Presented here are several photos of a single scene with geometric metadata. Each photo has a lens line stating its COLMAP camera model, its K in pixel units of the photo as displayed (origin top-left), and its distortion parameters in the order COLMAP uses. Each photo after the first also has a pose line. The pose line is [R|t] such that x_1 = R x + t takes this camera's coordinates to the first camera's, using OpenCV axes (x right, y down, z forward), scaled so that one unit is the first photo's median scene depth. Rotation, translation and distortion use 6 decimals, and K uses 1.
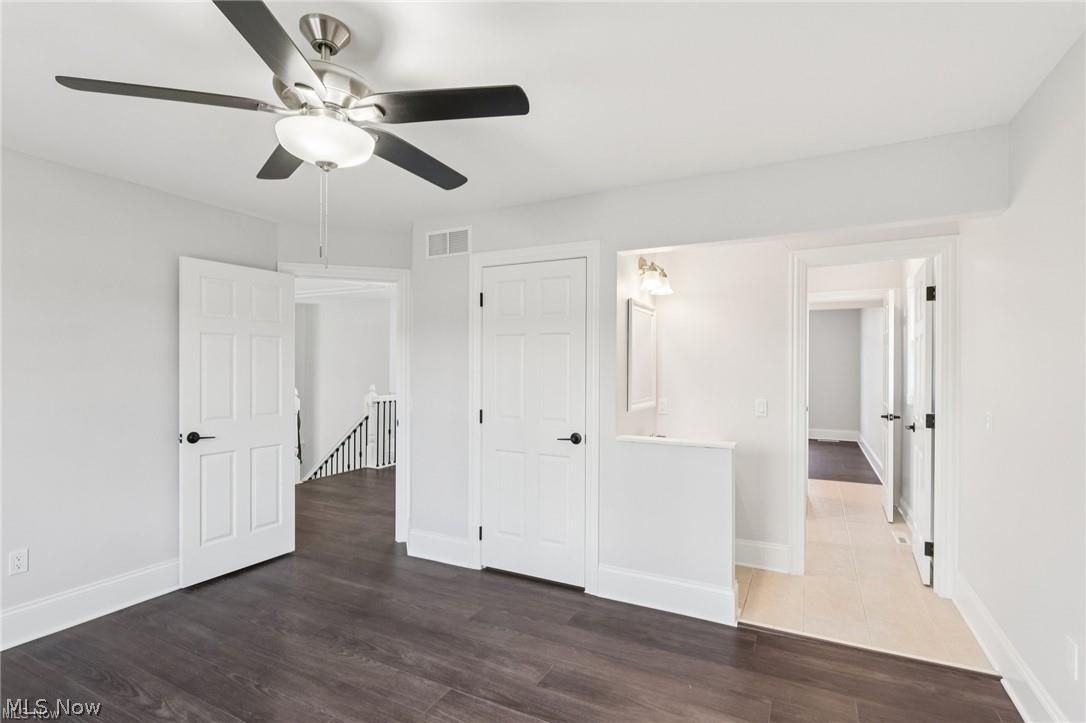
lens RADIAL K [[541.5, 0, 539.1], [0, 541.5, 374.7], [0, 0, 1]] dist [-0.000498, -0.000174]
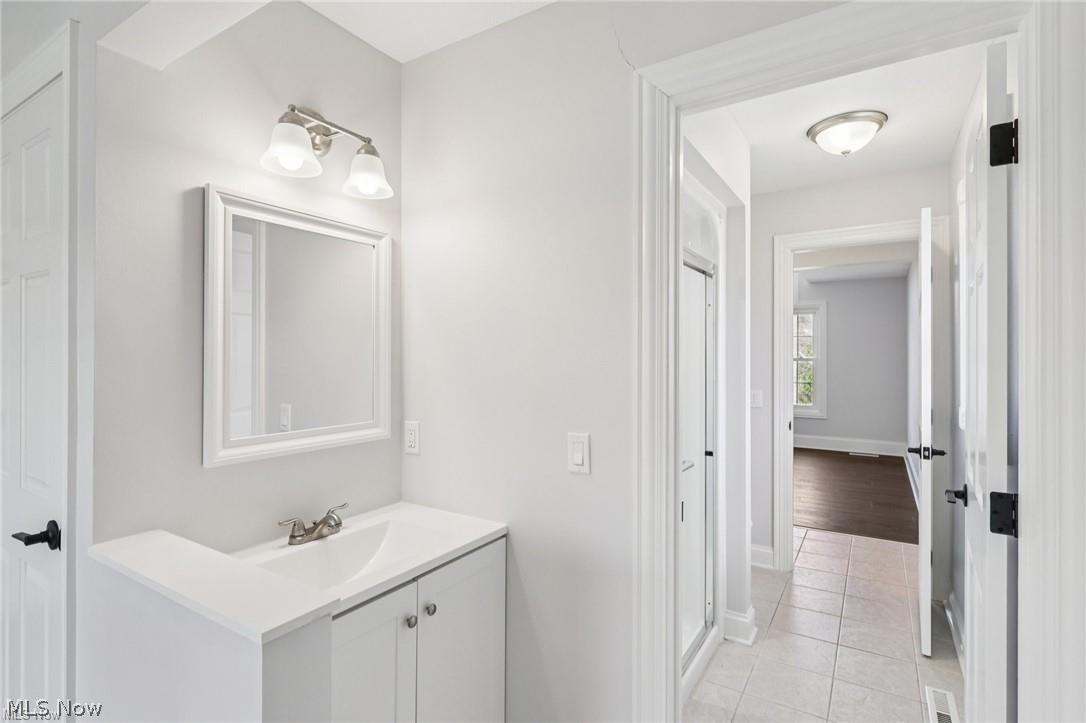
lens RADIAL K [[543.7, 0, 543.0], [0, 543.7, 361.5], [0, 0, 1]] dist [0.001023, 0.000569]
pose [[0.996717, 0.001160, -0.080950, 0.390895], [-0.001902, 0.999957, -0.009093, -0.005795], [0.080936, 0.009218, 0.996677, 0.537595]]
